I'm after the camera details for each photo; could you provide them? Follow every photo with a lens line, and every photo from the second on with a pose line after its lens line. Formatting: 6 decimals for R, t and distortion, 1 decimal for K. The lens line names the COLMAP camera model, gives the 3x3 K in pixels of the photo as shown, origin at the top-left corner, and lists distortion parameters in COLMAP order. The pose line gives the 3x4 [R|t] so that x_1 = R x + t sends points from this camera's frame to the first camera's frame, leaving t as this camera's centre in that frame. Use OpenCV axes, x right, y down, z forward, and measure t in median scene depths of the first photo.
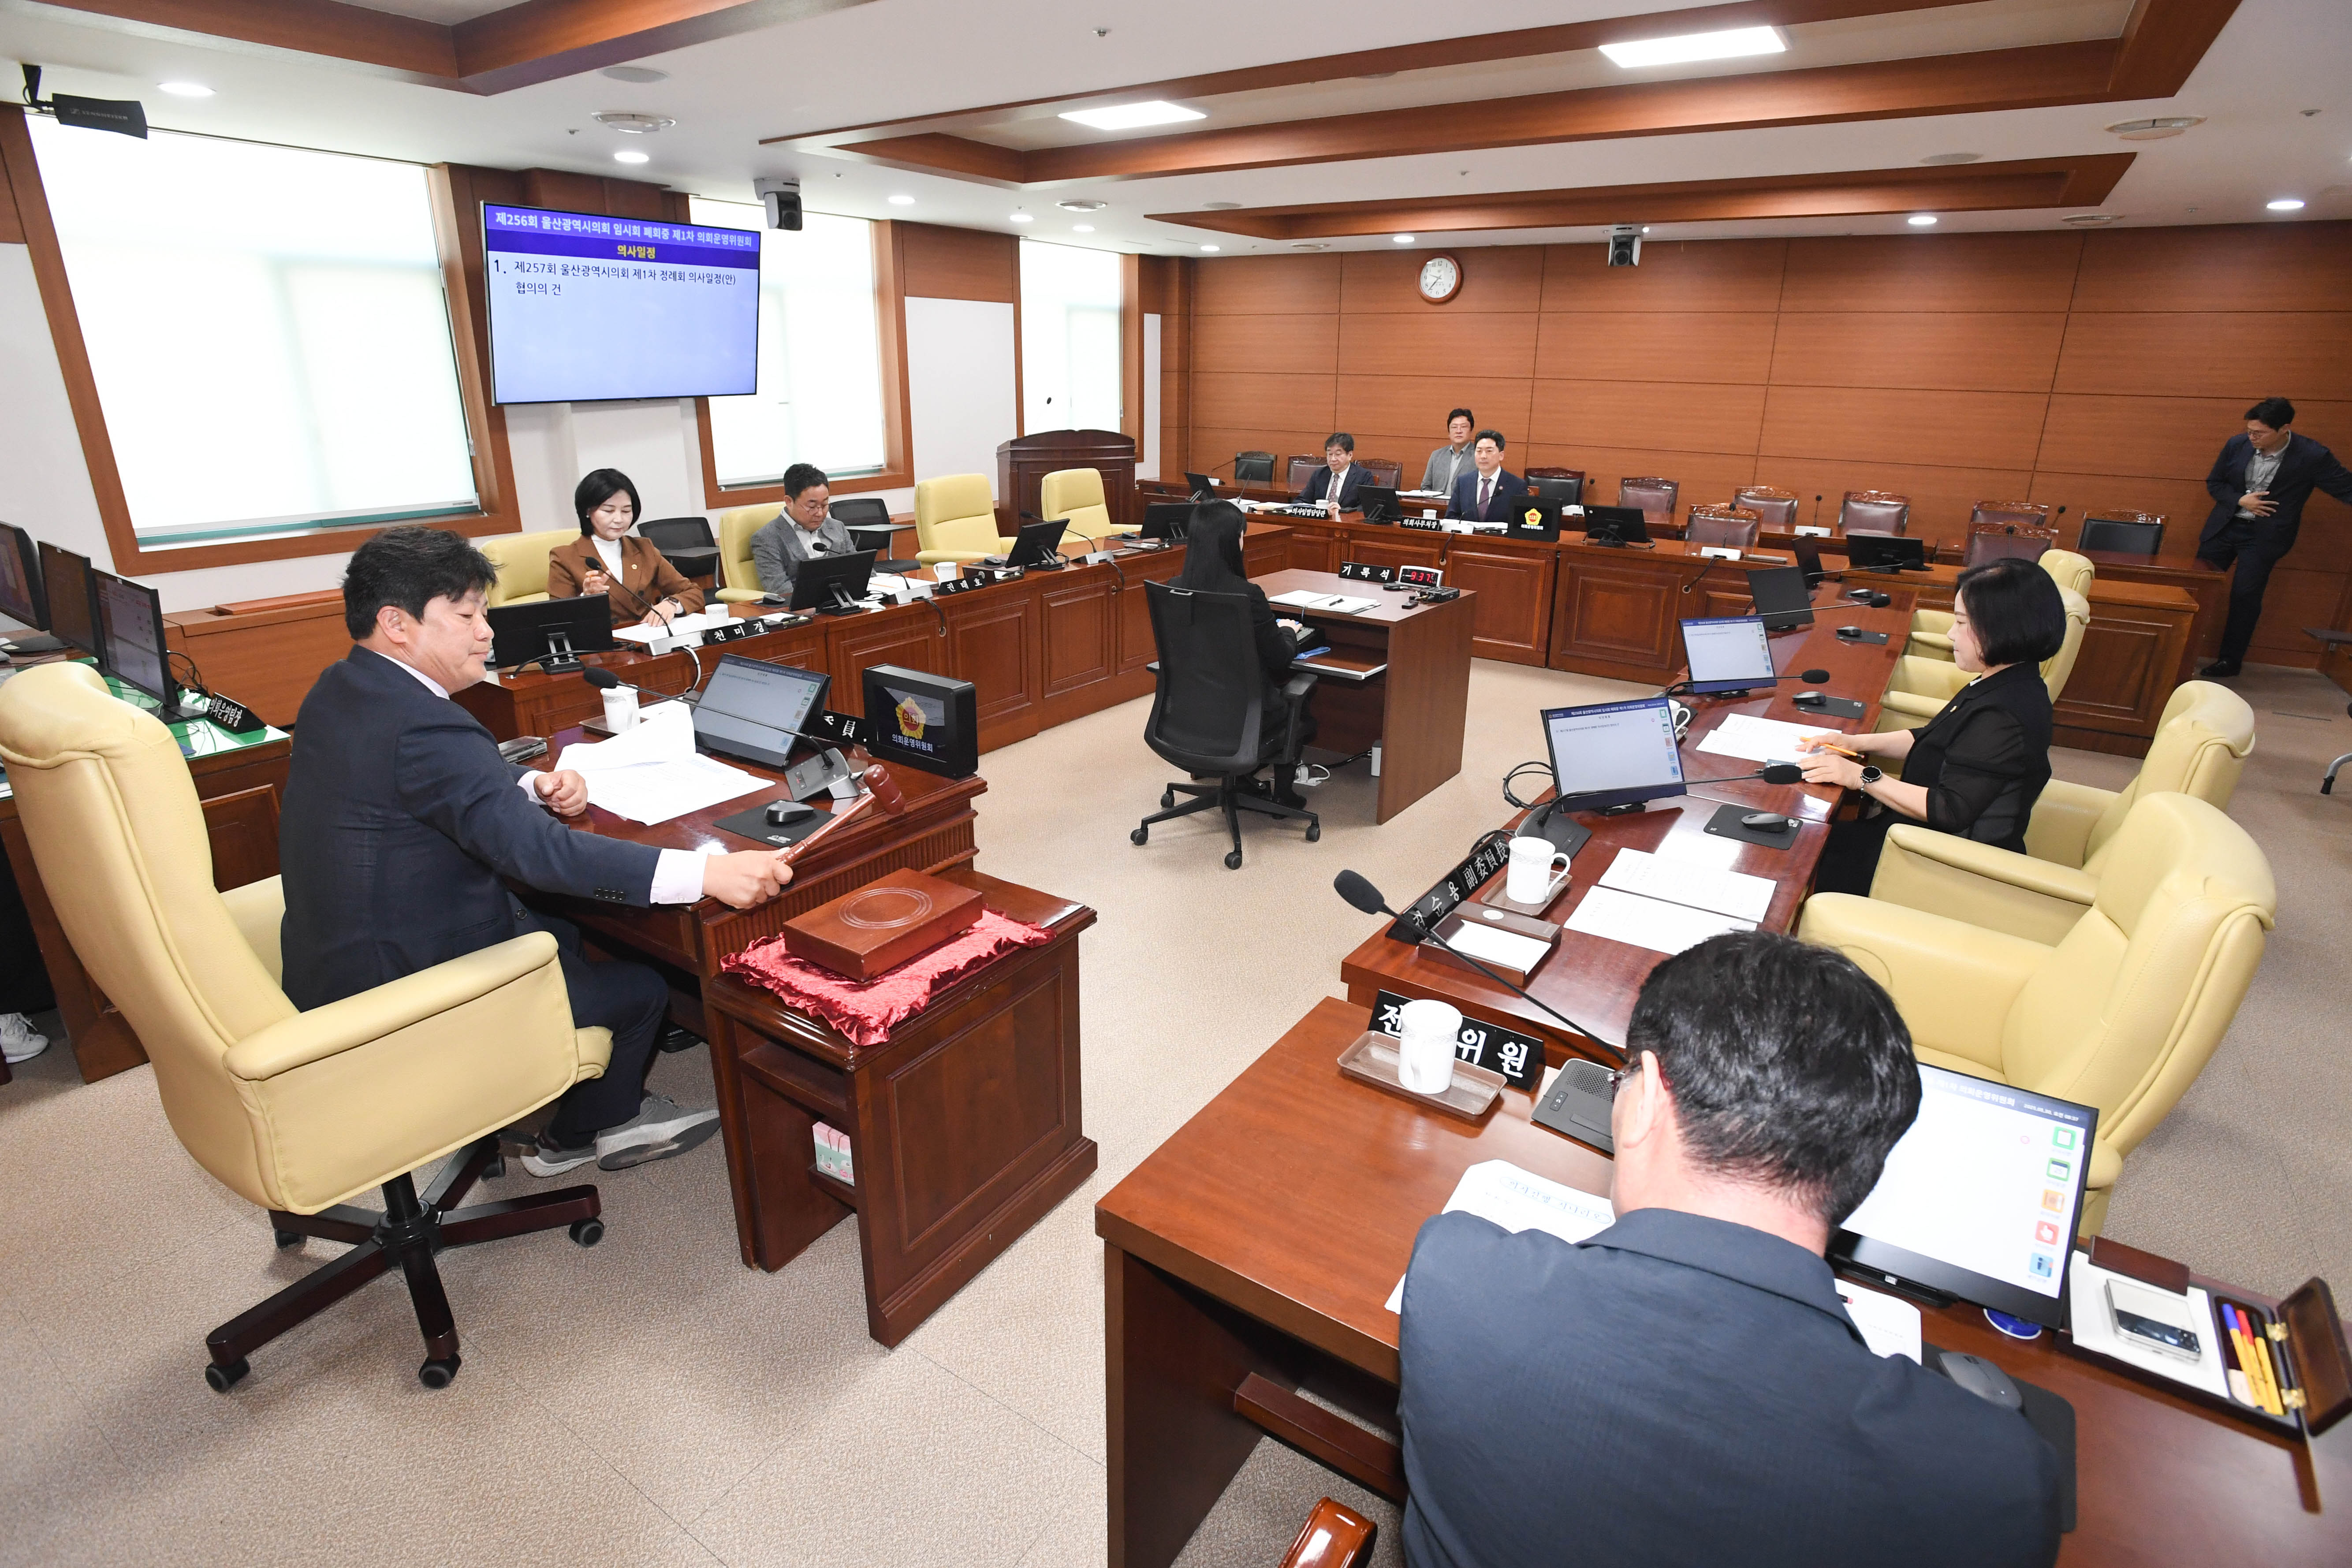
lens RADIAL K [[1197.4, 0, 1176.0], [0, 1197.4, 784.0], [0, 0, 1]] dist [-0.042012, 0.021189]
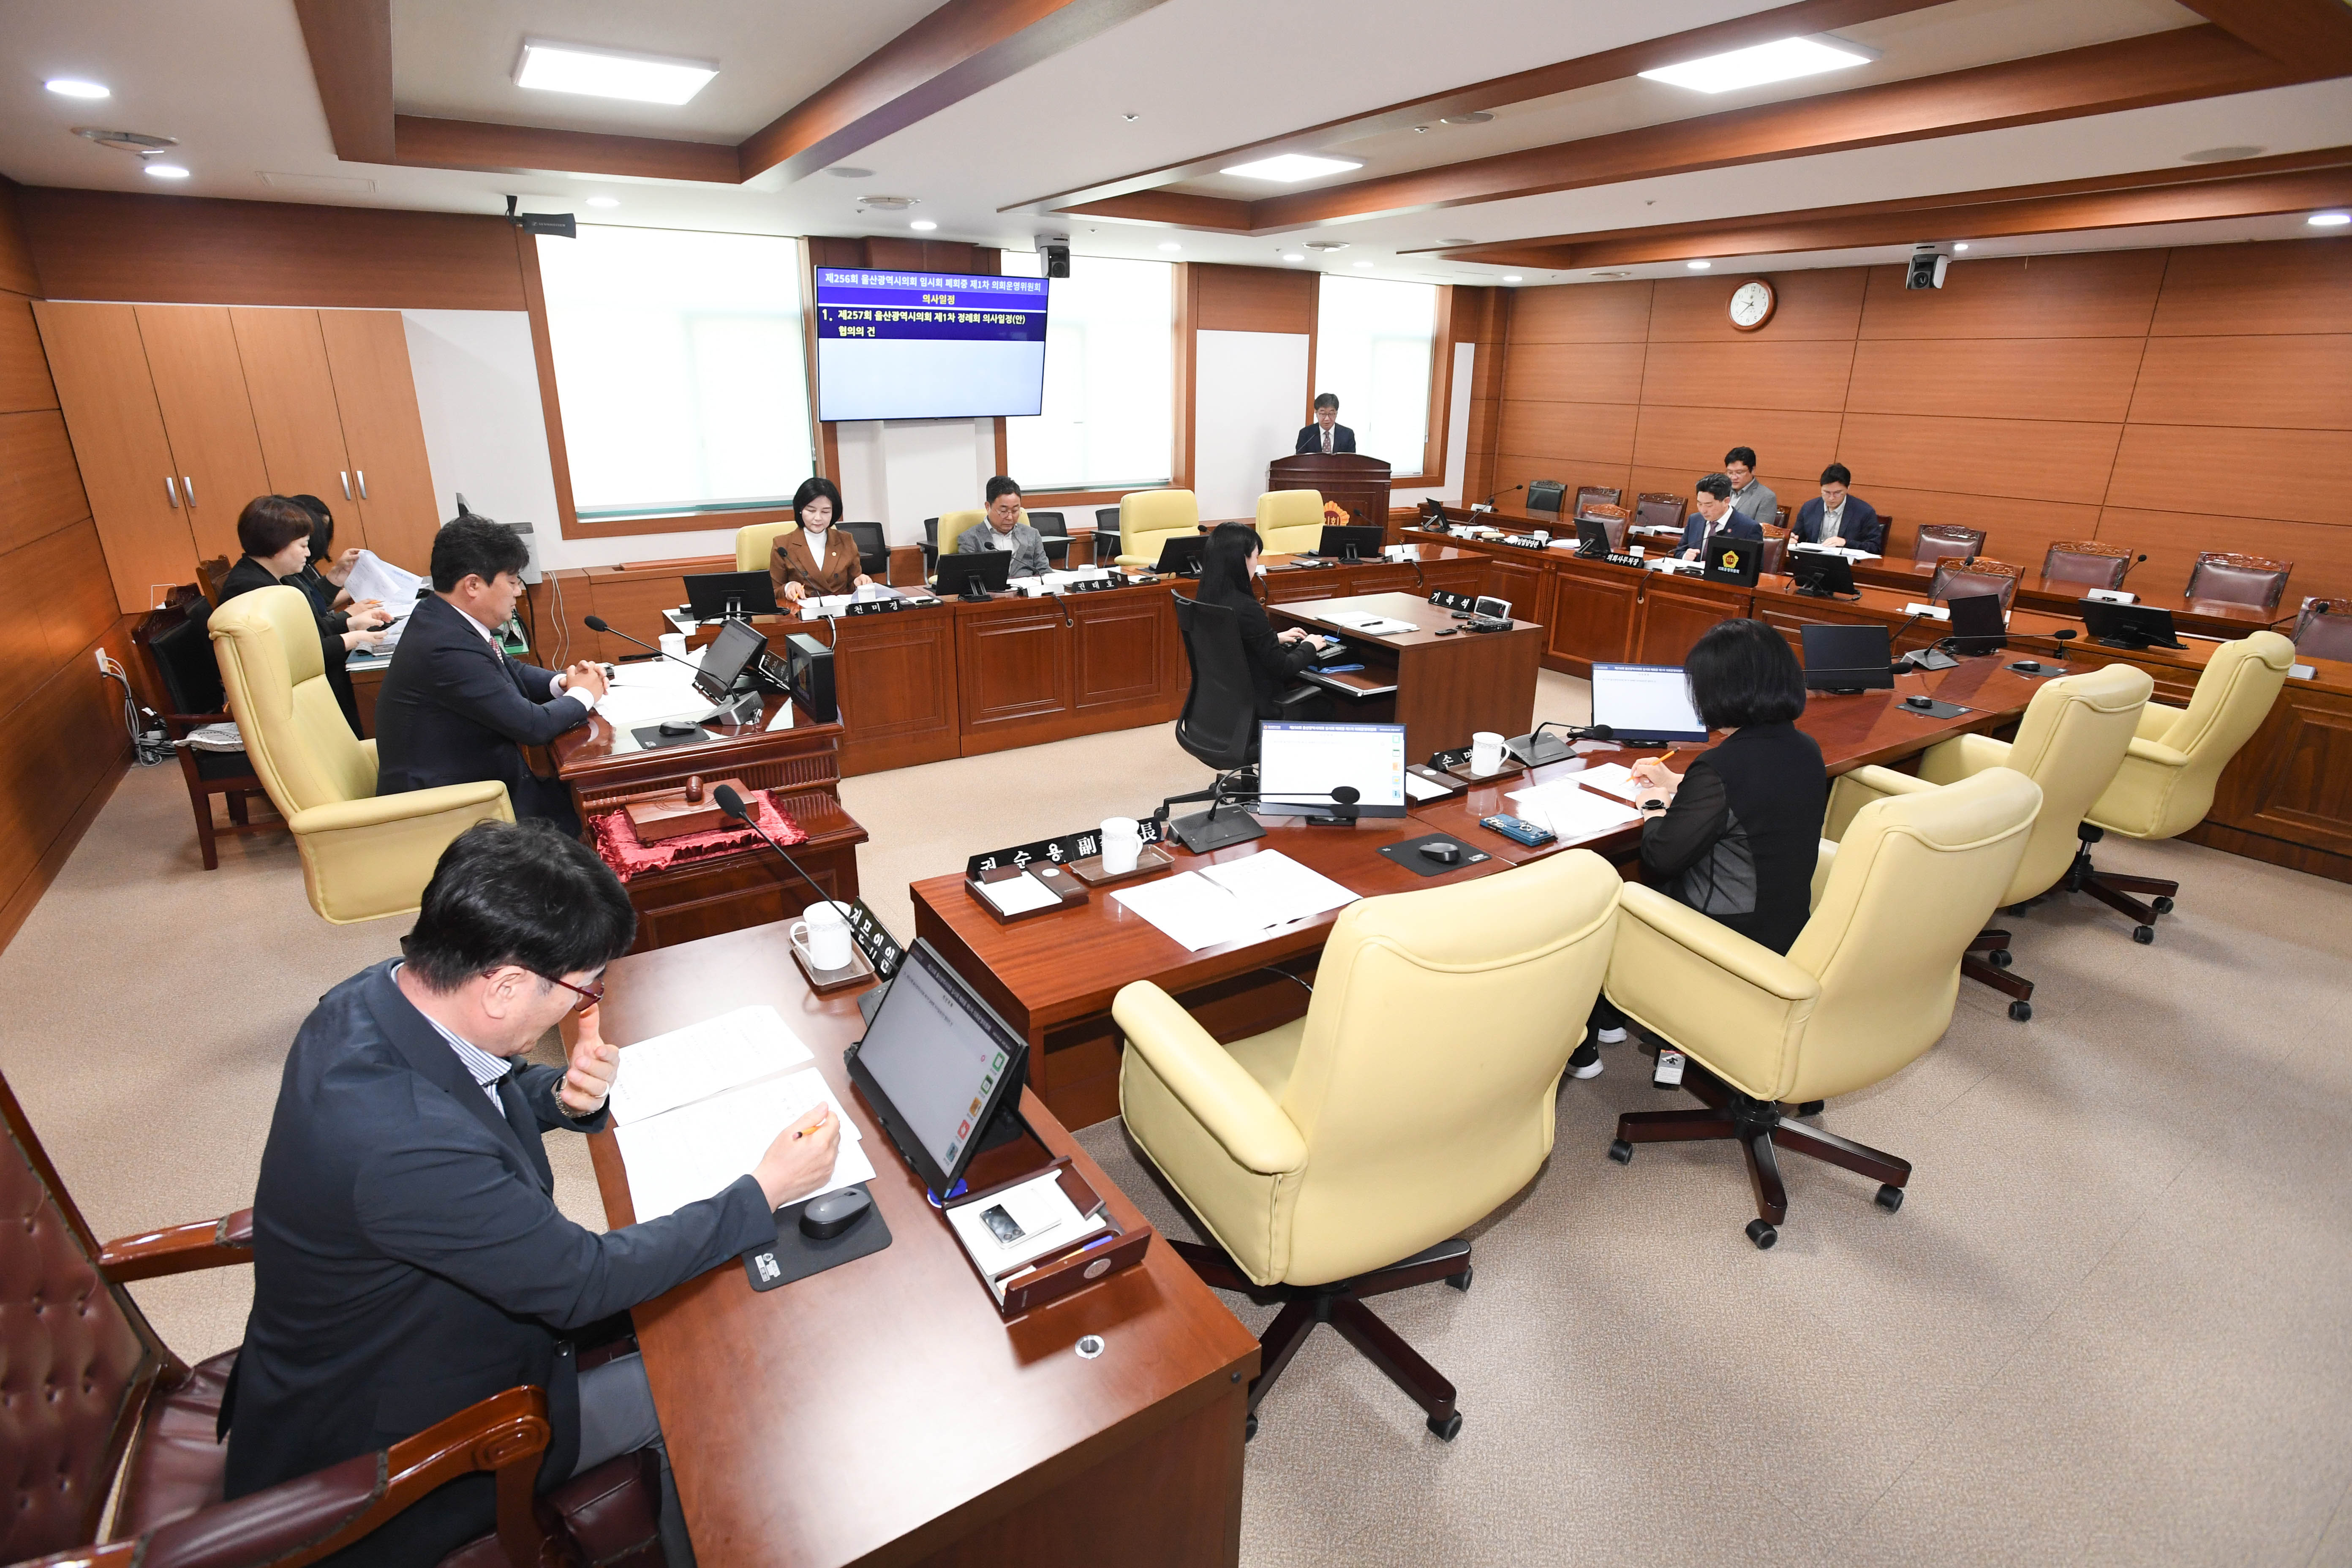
lens RADIAL K [[1153.3, 0, 1172.4], [0, 1153.3, 805.6], [0, 0, 1]] dist [-0.043960, 0.025036]
pose [[0.920071, 0.138002, -0.366640, 0.249366], [-0.132744, 0.990357, 0.039652, -0.005806], [0.368577, 0.012187, 0.929517, -0.012612]]
